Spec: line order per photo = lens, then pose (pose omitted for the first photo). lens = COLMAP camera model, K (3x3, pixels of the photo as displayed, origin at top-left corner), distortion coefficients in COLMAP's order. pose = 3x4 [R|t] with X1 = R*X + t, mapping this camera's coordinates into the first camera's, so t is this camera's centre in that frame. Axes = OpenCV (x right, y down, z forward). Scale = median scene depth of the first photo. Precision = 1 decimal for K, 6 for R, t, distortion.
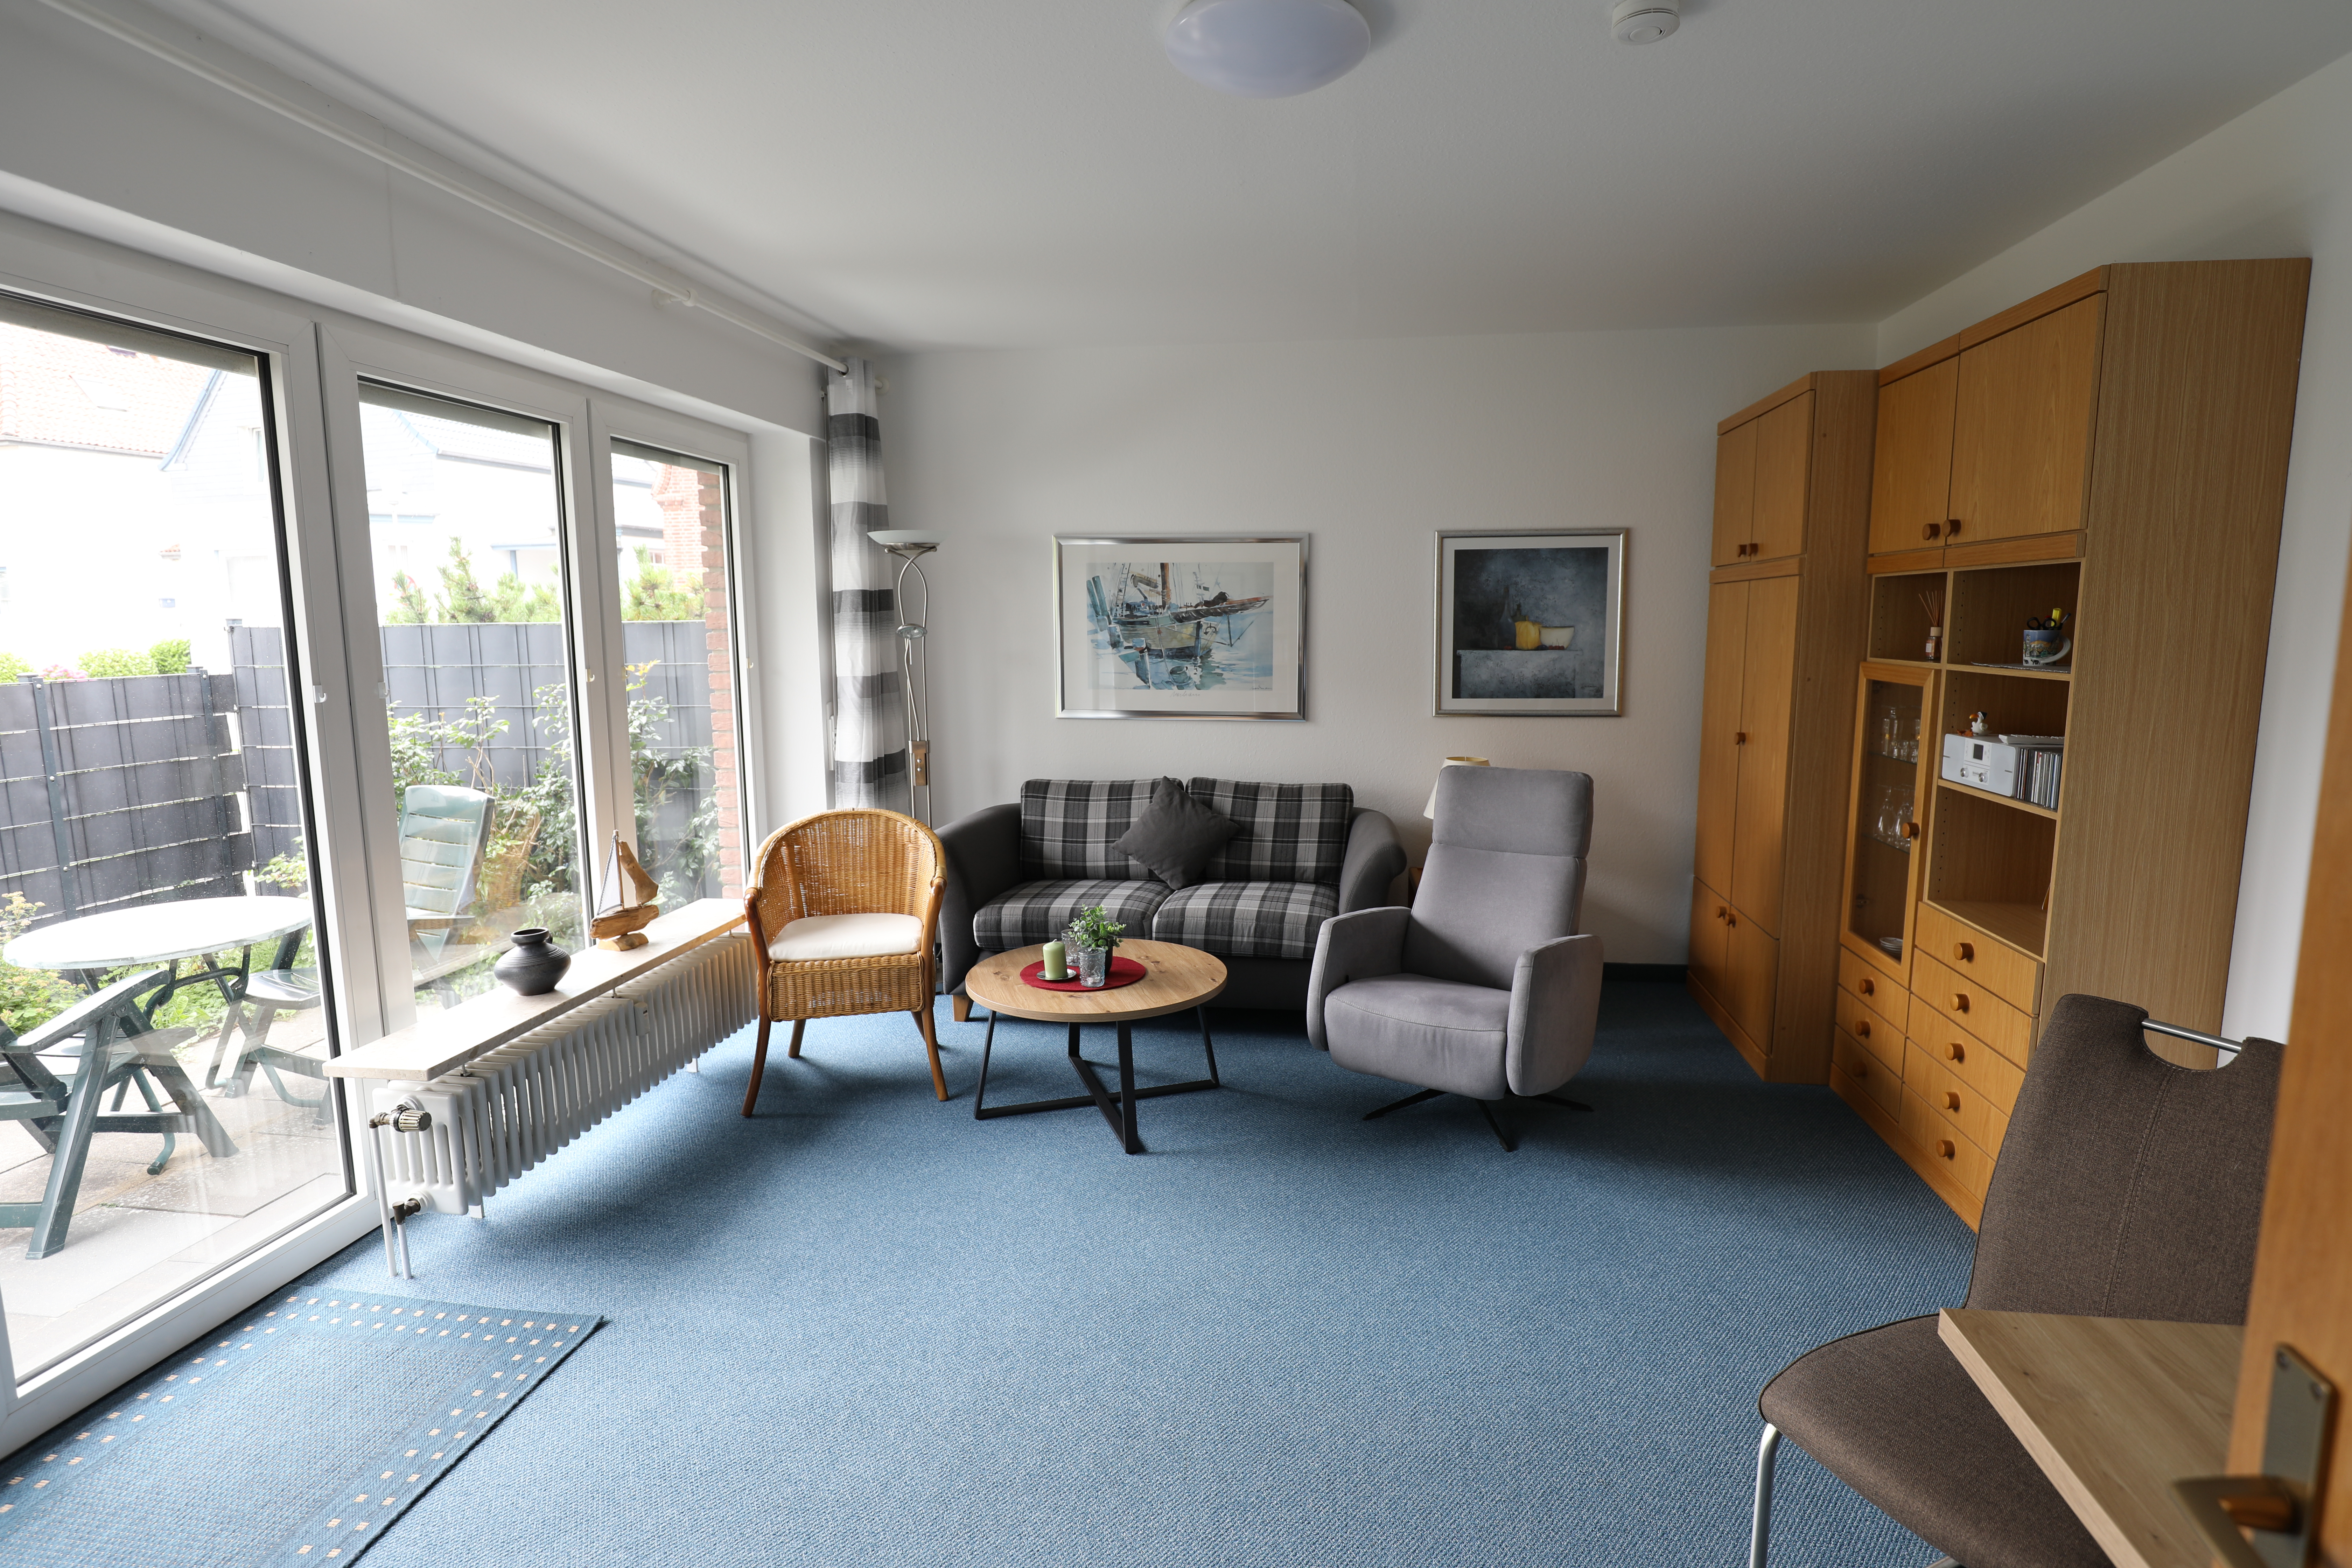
lens RADIAL K [[1191.8, 0, 1176.0], [0, 1191.8, 784.0], [0, 0, 1]] dist [-0.024111, 0.000133]
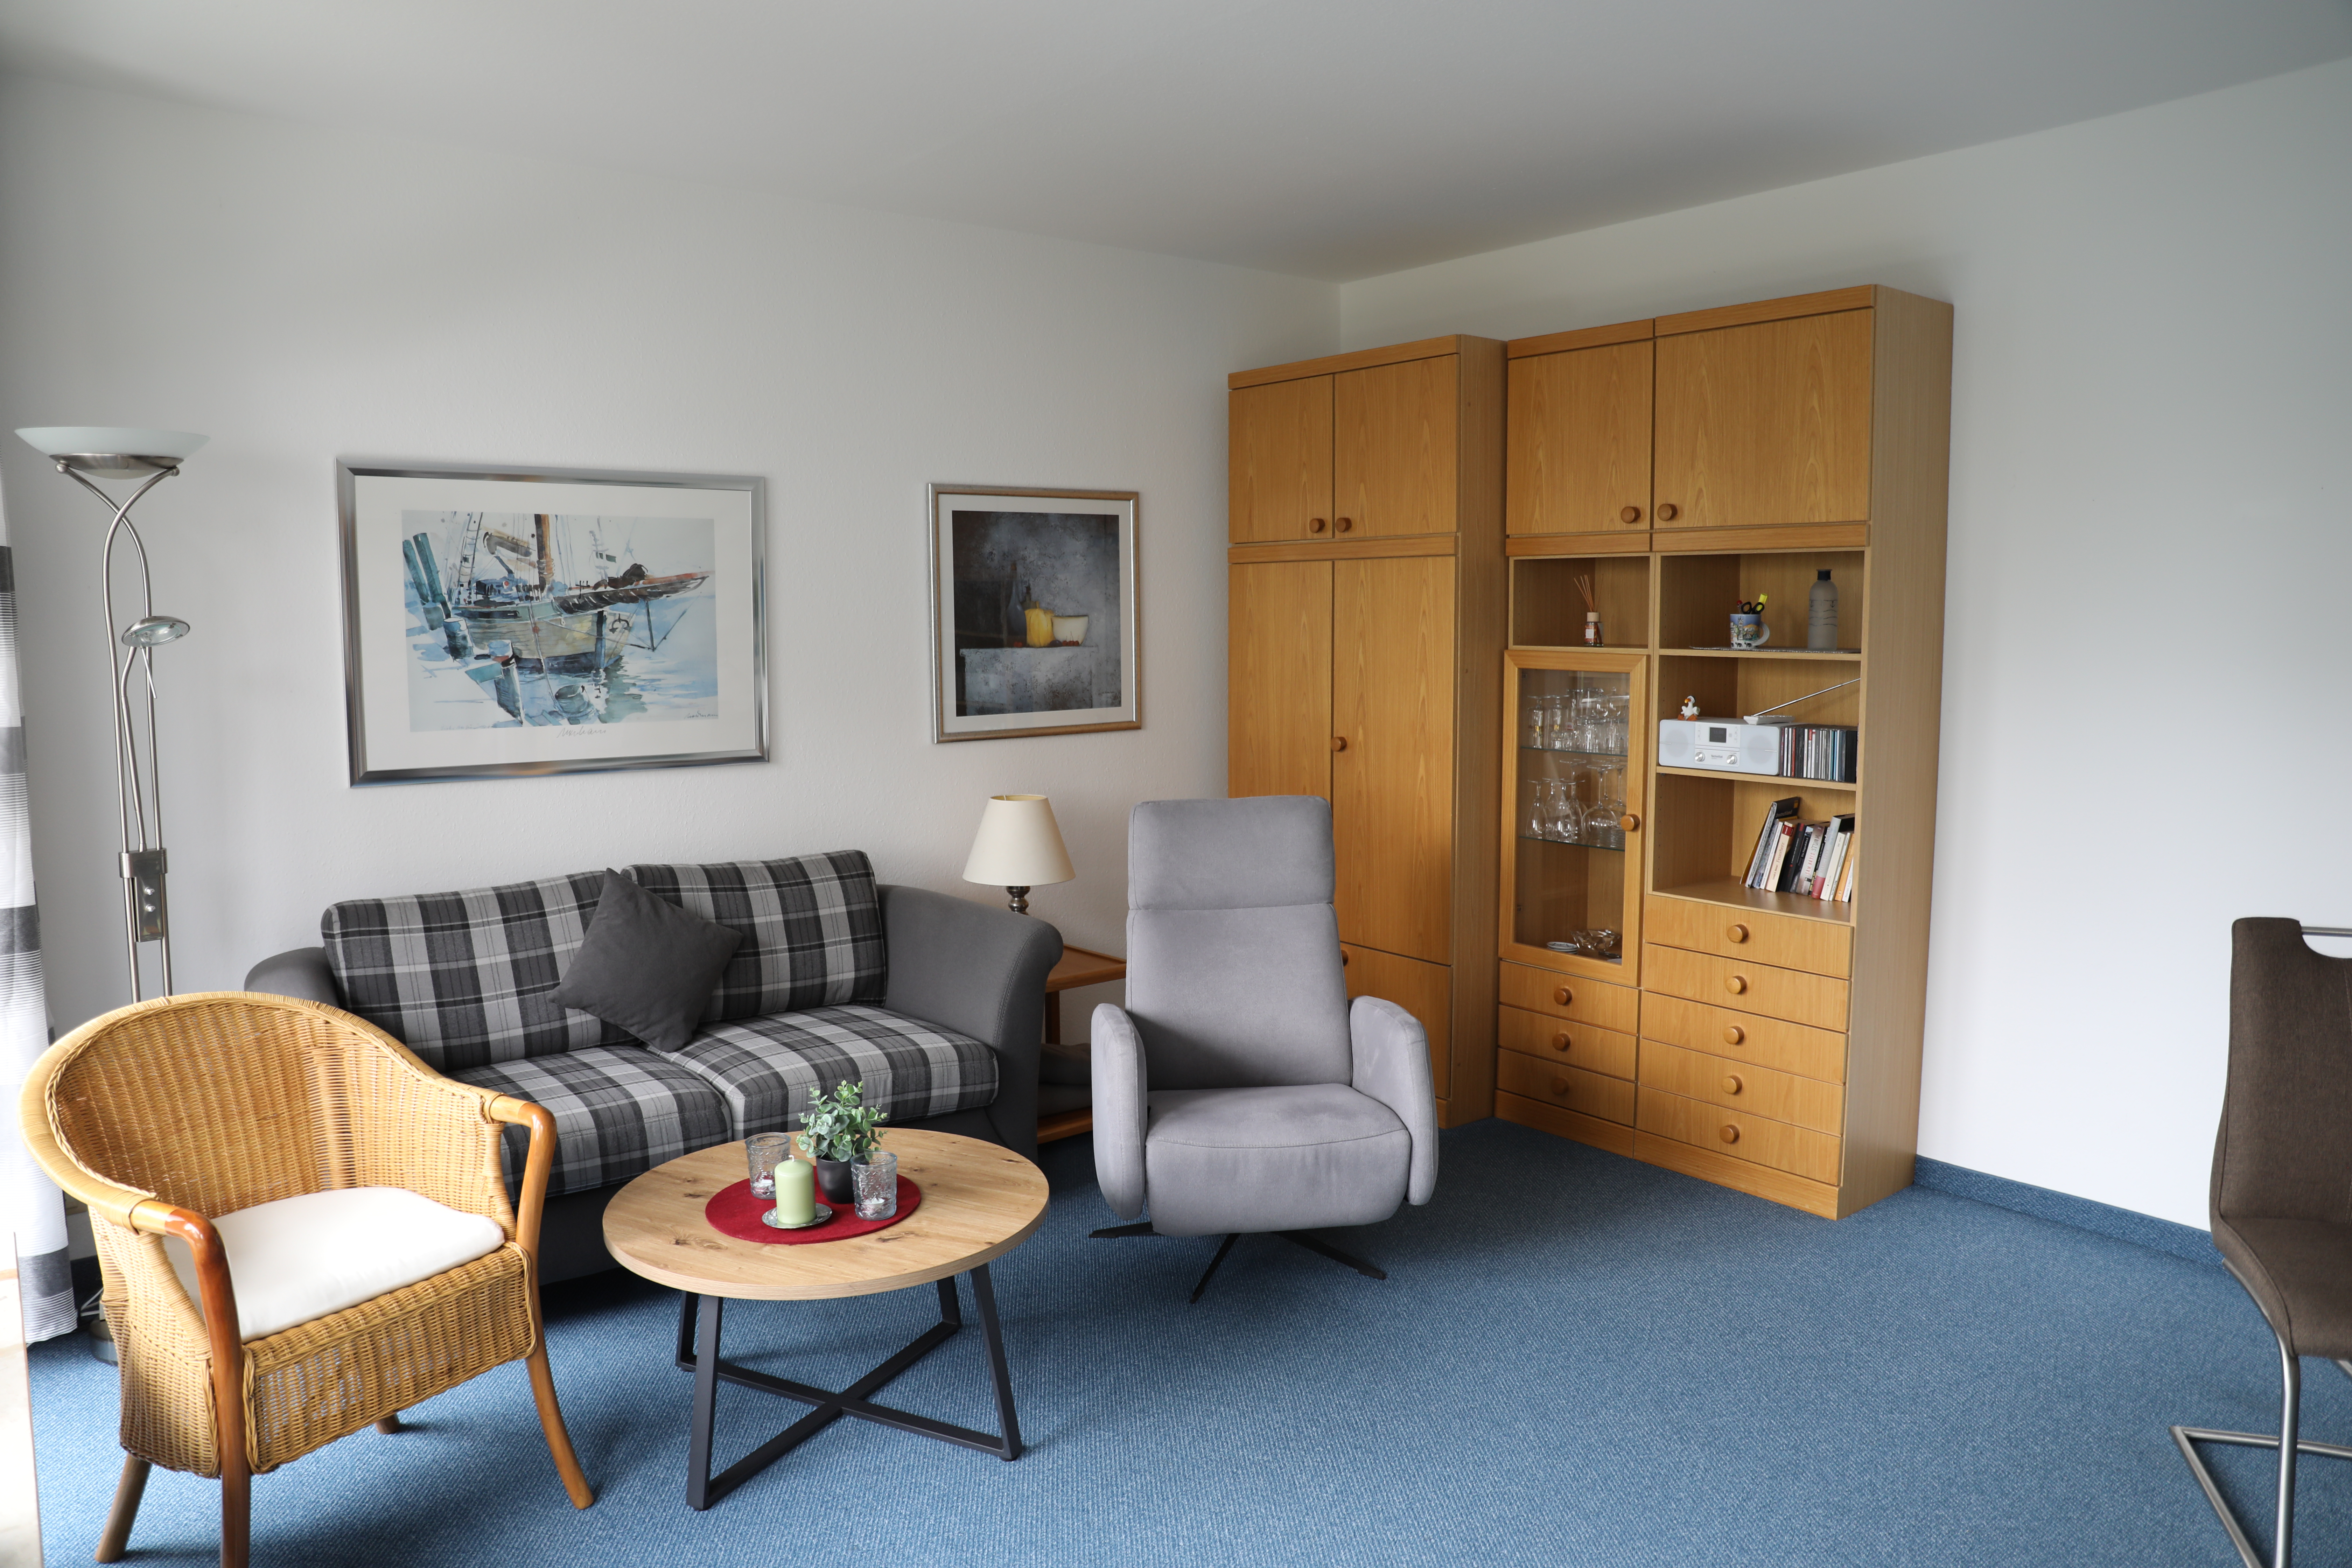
lens RADIAL K [[1608.8, 0, 1176.0], [0, 1608.8, 784.0], [0, 0, 1]] dist [-0.168619, 0.165683]
pose [[0.691994, -0.074645, 0.718033, -0.421921], [0.100678, 0.994898, 0.006400, -0.027934], [-0.714848, 0.067861, 0.695979, 0.272267]]
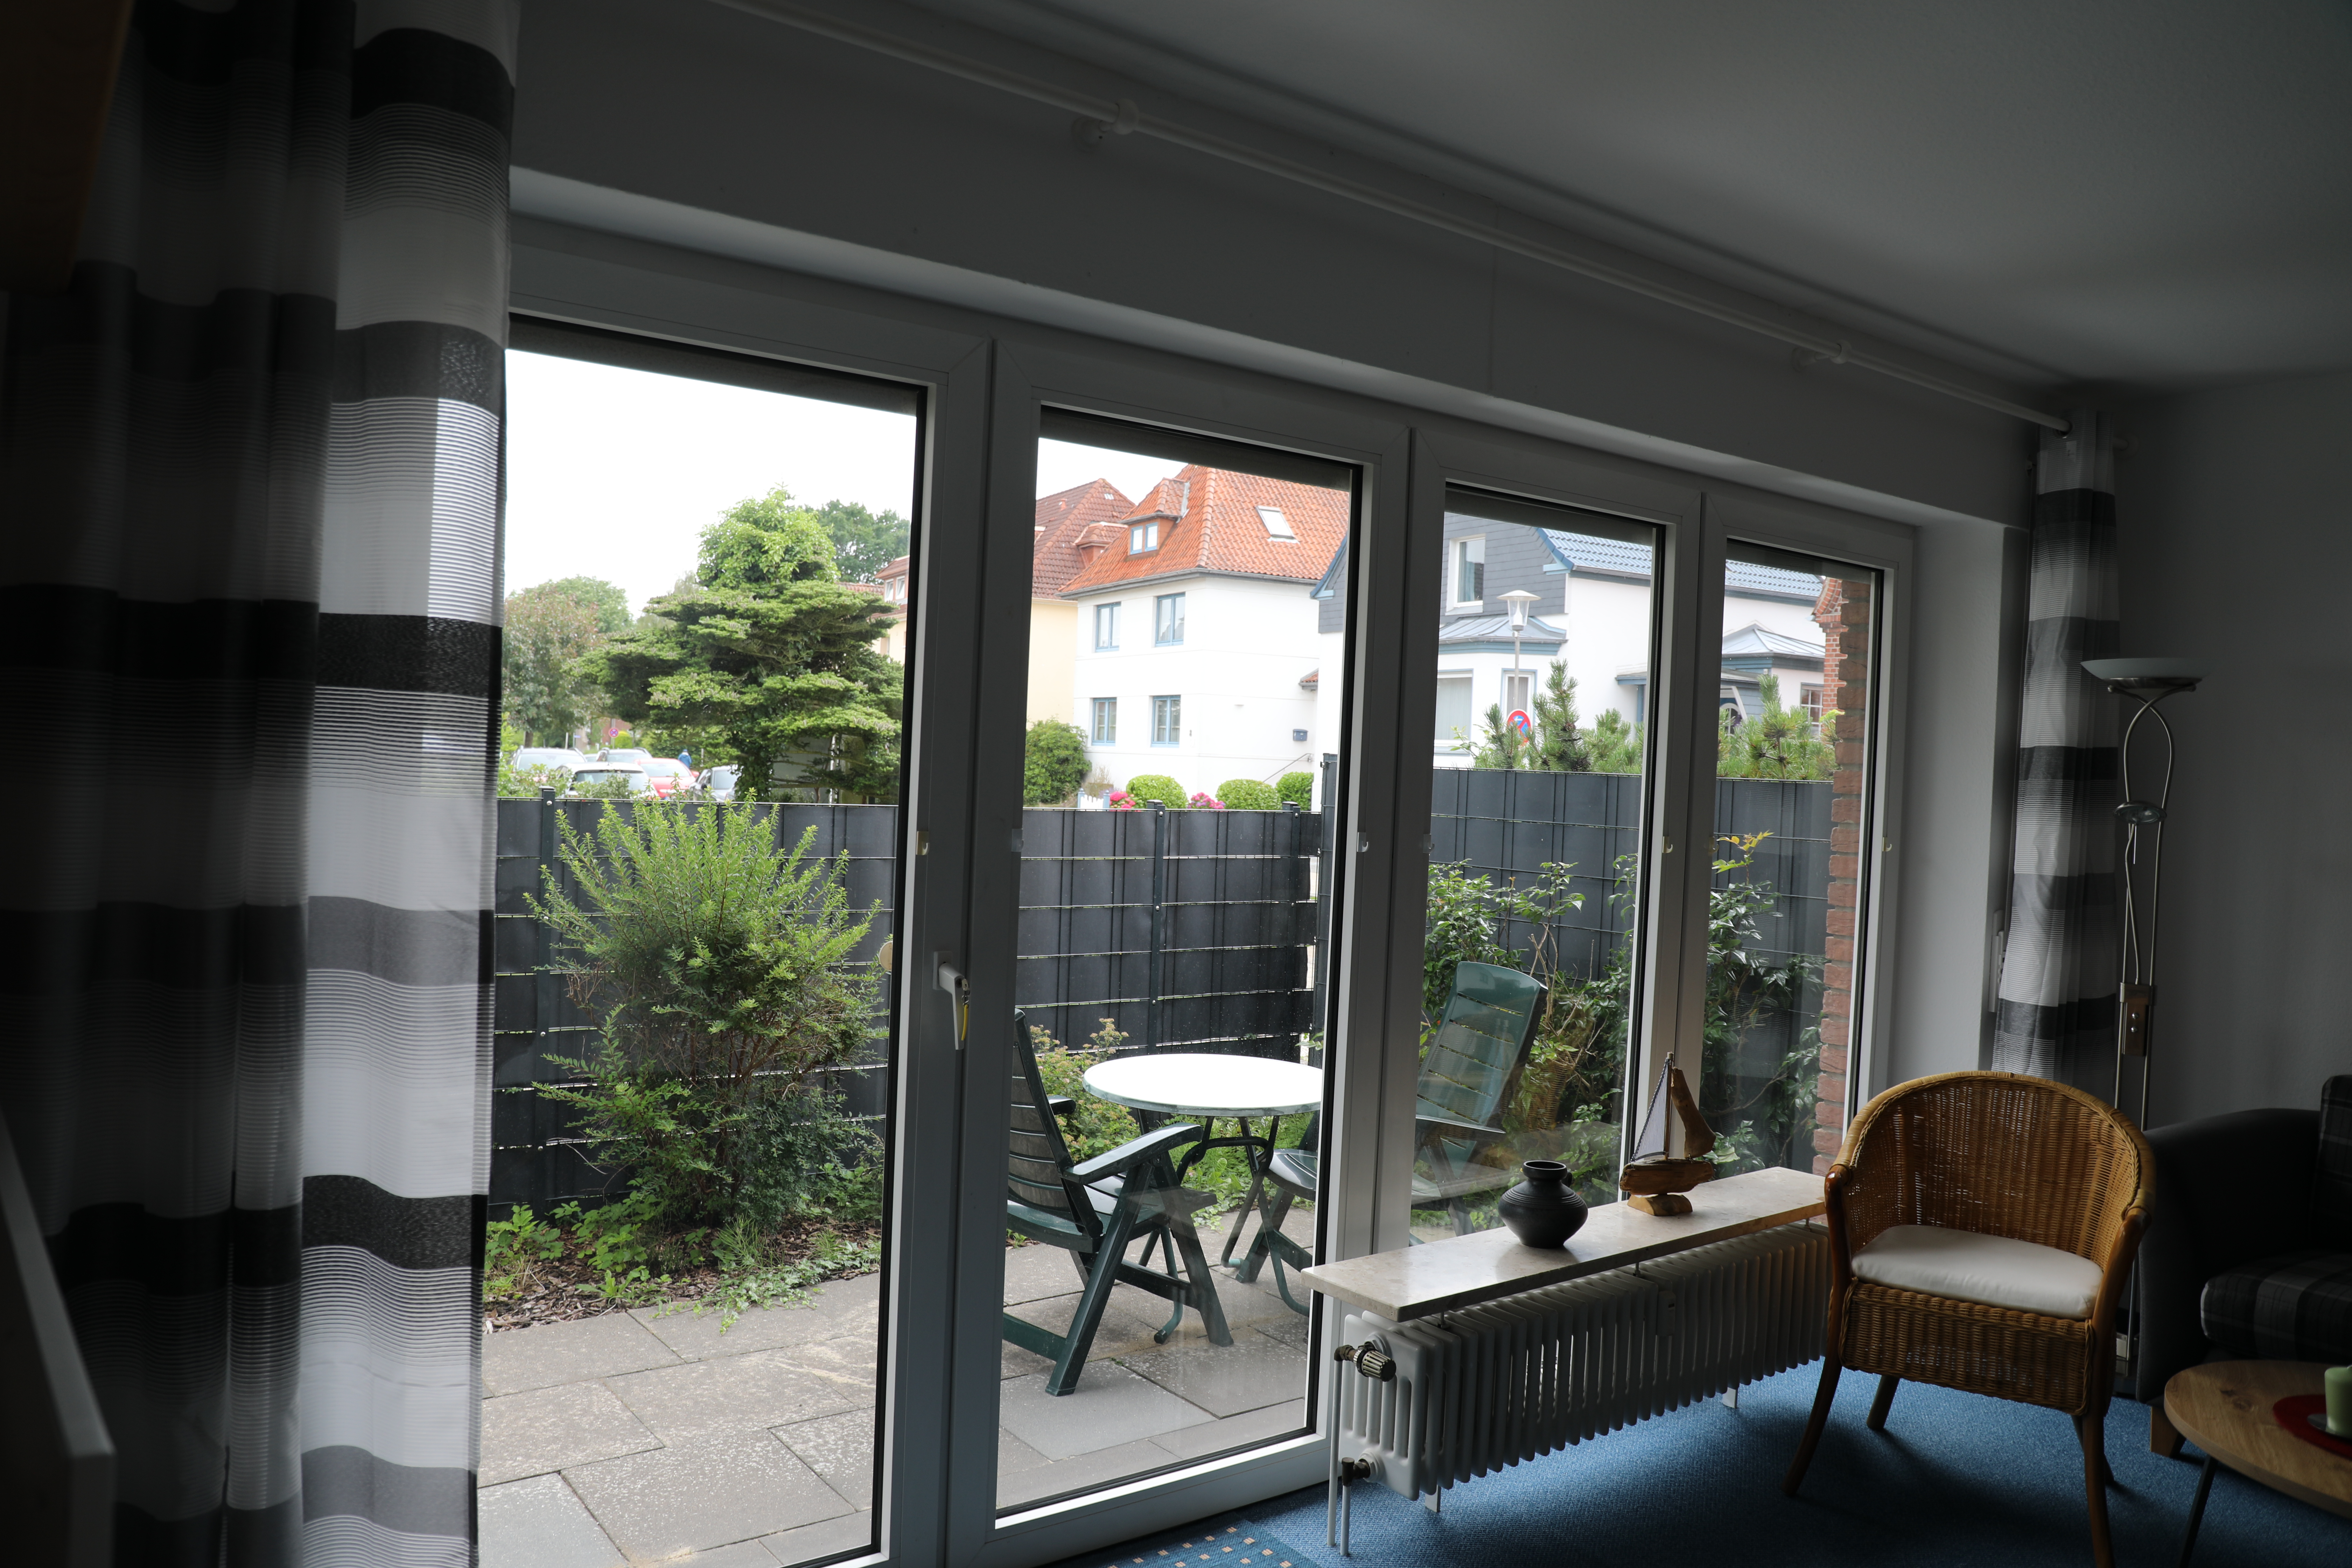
lens RADIAL K [[1653.3, 0, 1176.0], [0, 1653.3, 784.0], [0, 0, 1]] dist [-0.124835, 0.103949]
pose [[0.705089, 0.046213, -0.707612, 0.022938], [-0.141785, 0.986912, -0.076826, -0.003922], [0.694800, 0.154497, 0.702412, 0.030248]]
